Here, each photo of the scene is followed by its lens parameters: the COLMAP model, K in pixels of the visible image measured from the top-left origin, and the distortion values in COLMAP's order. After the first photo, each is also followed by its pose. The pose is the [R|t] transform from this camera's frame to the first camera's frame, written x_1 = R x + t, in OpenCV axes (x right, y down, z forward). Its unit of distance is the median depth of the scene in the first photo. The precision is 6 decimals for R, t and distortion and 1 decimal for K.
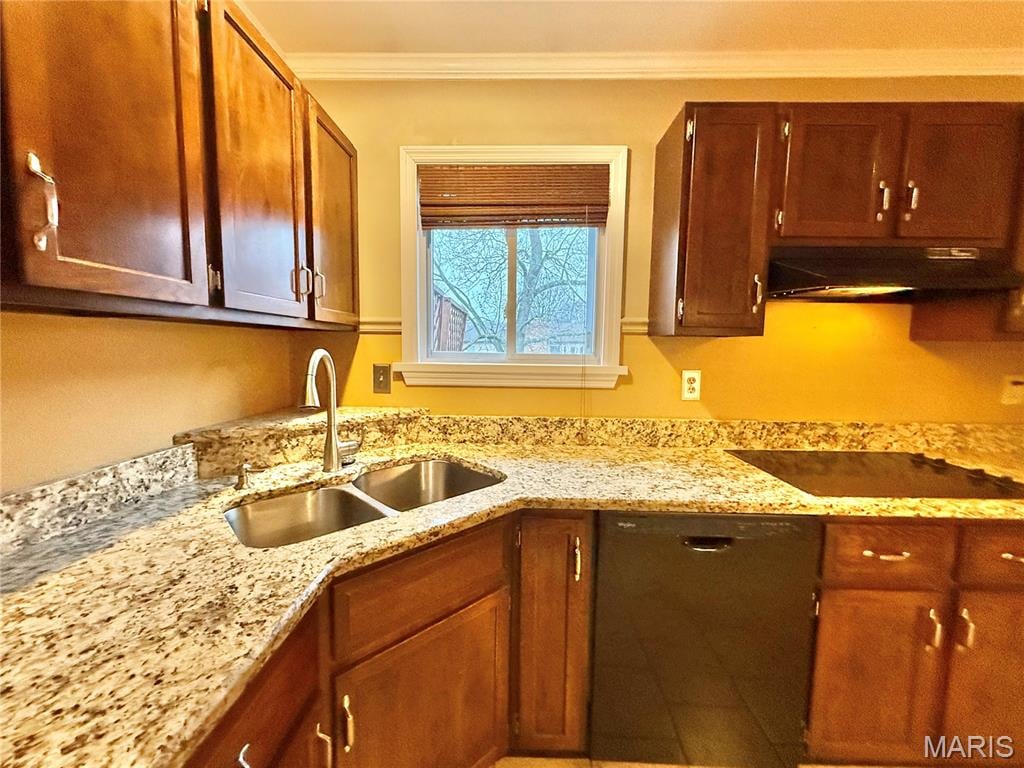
lens RADIAL K [[412.0, 0, 510.6], [0, 412.0, 383.0], [0, 0, 1]] dist [0.001294, -0.000057]
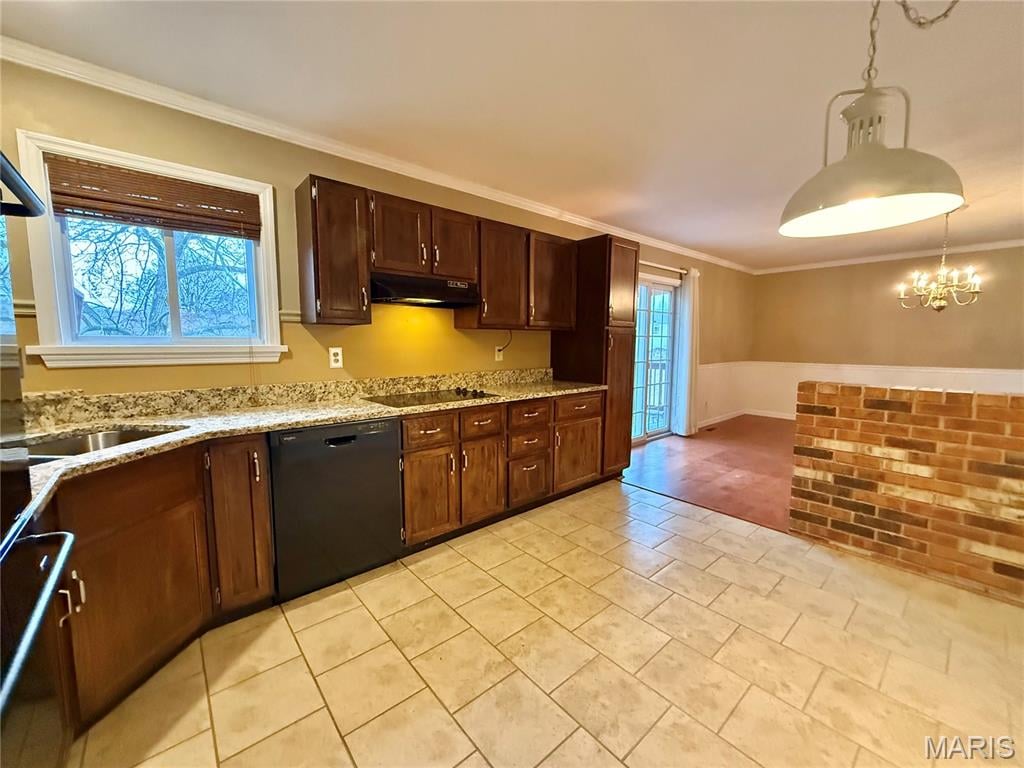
lens RADIAL K [[412.0, 0, 510.6], [0, 412.0, 383.0], [0, 0, 1]] dist [0.001294, -0.000057]
pose [[0.742738, -0.077050, 0.665135, -0.090903], [0.068893, 0.996879, 0.038549, 0.084621], [-0.666029, 0.017191, 0.745728, -0.536384]]
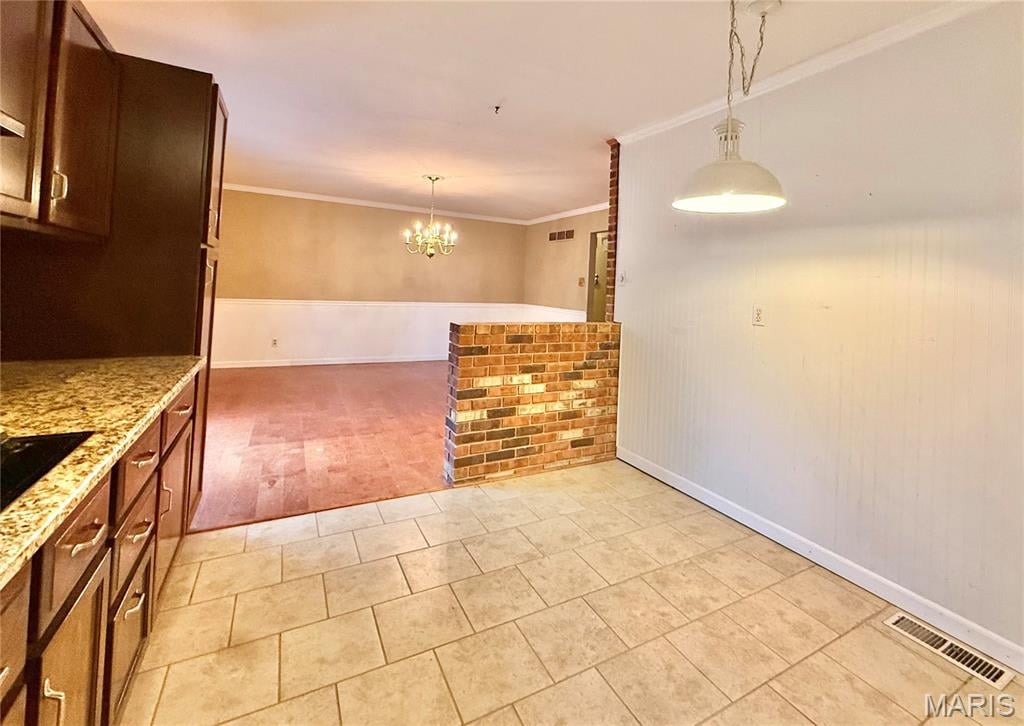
lens RADIAL K [[458.3, 0, 542.2], [0, 458.3, 277.9], [0, 0, 1]] dist [-0.002035, -0.000068]
pose [[-0.513777, -0.015730, 0.857780, 0.150377], [0.030999, 0.998839, 0.036884, -0.010322], [-0.857364, 0.045541, -0.512693, 0.509973]]
